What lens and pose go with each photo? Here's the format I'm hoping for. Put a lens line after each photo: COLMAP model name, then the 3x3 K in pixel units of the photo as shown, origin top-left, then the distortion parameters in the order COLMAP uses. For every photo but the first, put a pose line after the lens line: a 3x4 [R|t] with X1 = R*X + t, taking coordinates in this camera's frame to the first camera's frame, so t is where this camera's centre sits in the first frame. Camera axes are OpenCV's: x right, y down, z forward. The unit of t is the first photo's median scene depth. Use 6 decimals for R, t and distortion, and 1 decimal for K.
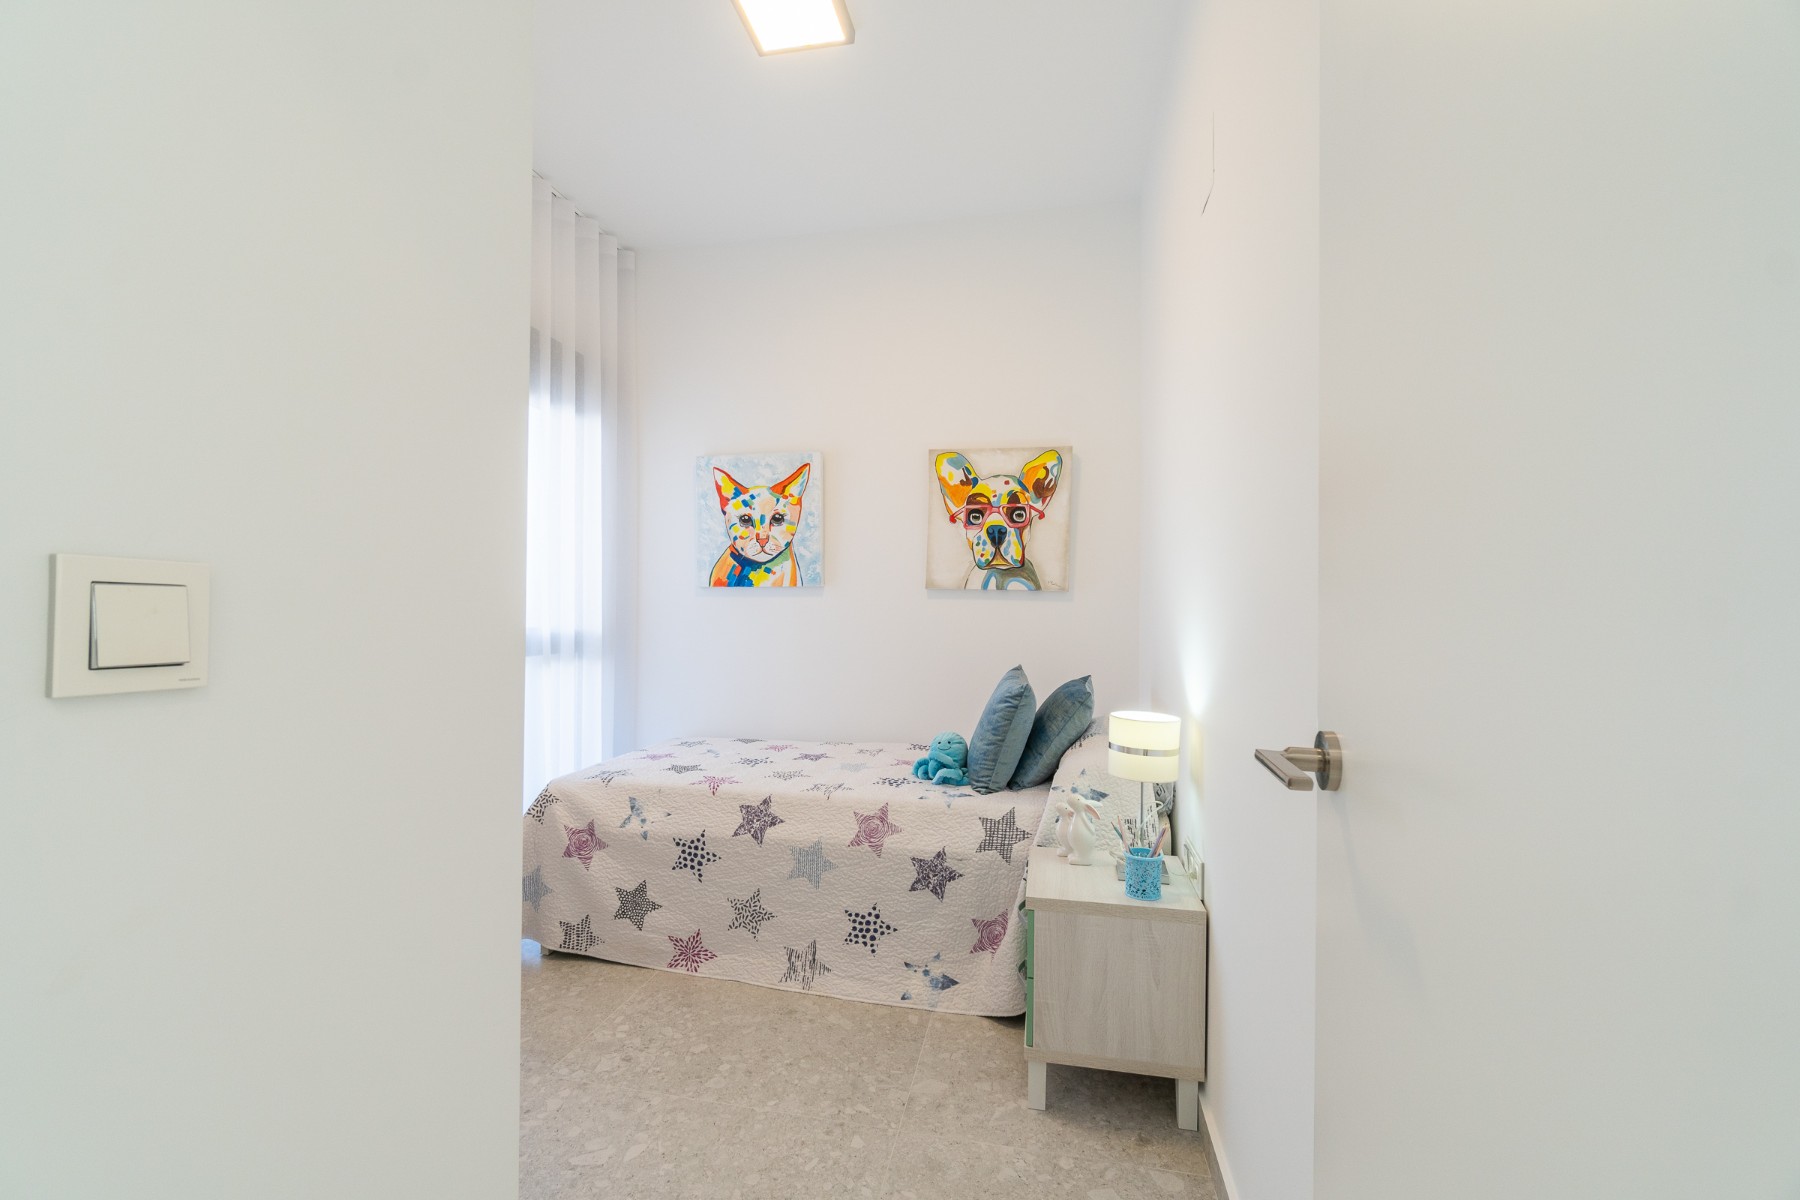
lens RADIAL K [[783.0, 0, 904.8], [0, 783.0, 601.6], [0, 0, 1]] dist [-0.008198, 0.003303]
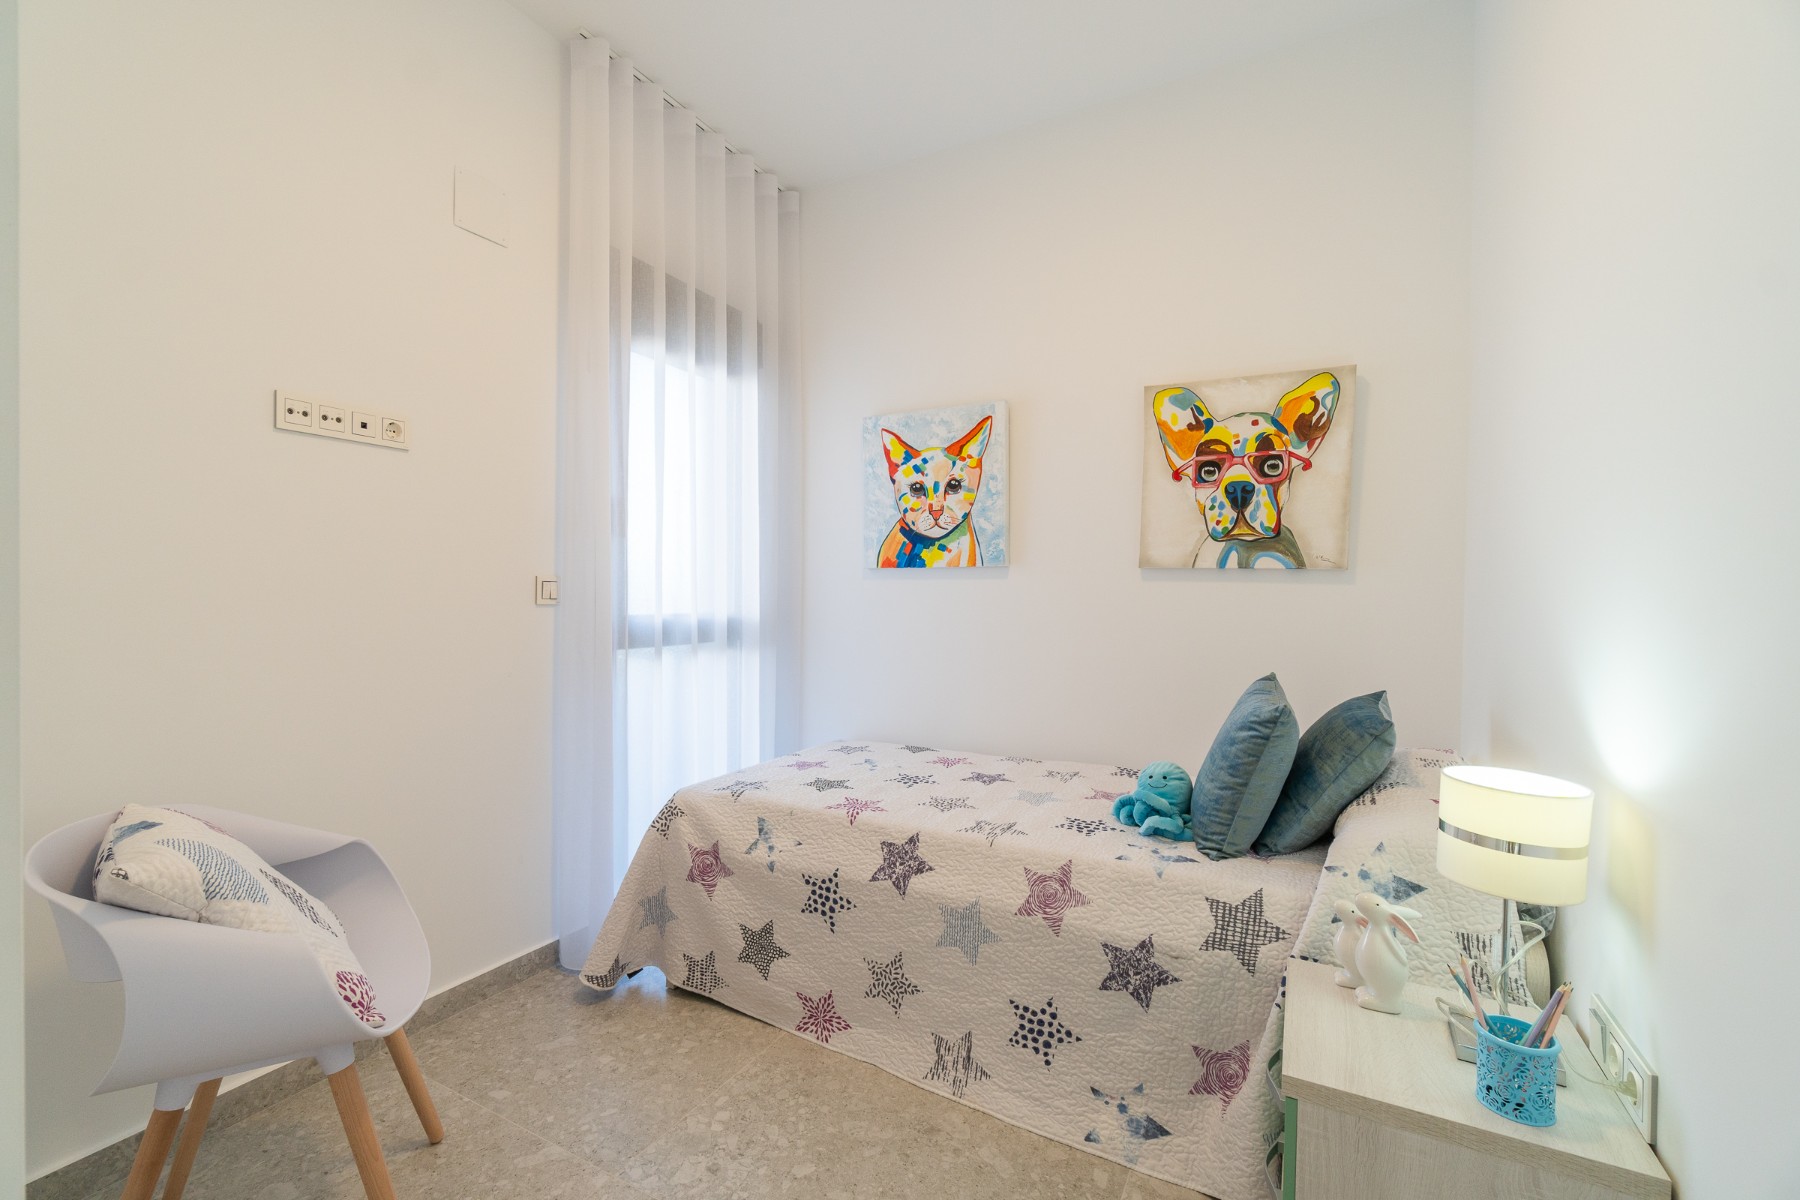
lens RADIAL K [[783.0, 0, 882.5], [0, 783.0, 604.7], [0, 0, 1]] dist [-0.008198, 0.003303]
pose [[0.950987, 0.005926, -0.309174, 0.033620], [0.001296, 0.999731, 0.023147, 0.002406], [0.309228, -0.022413, 0.950724, 0.250878]]
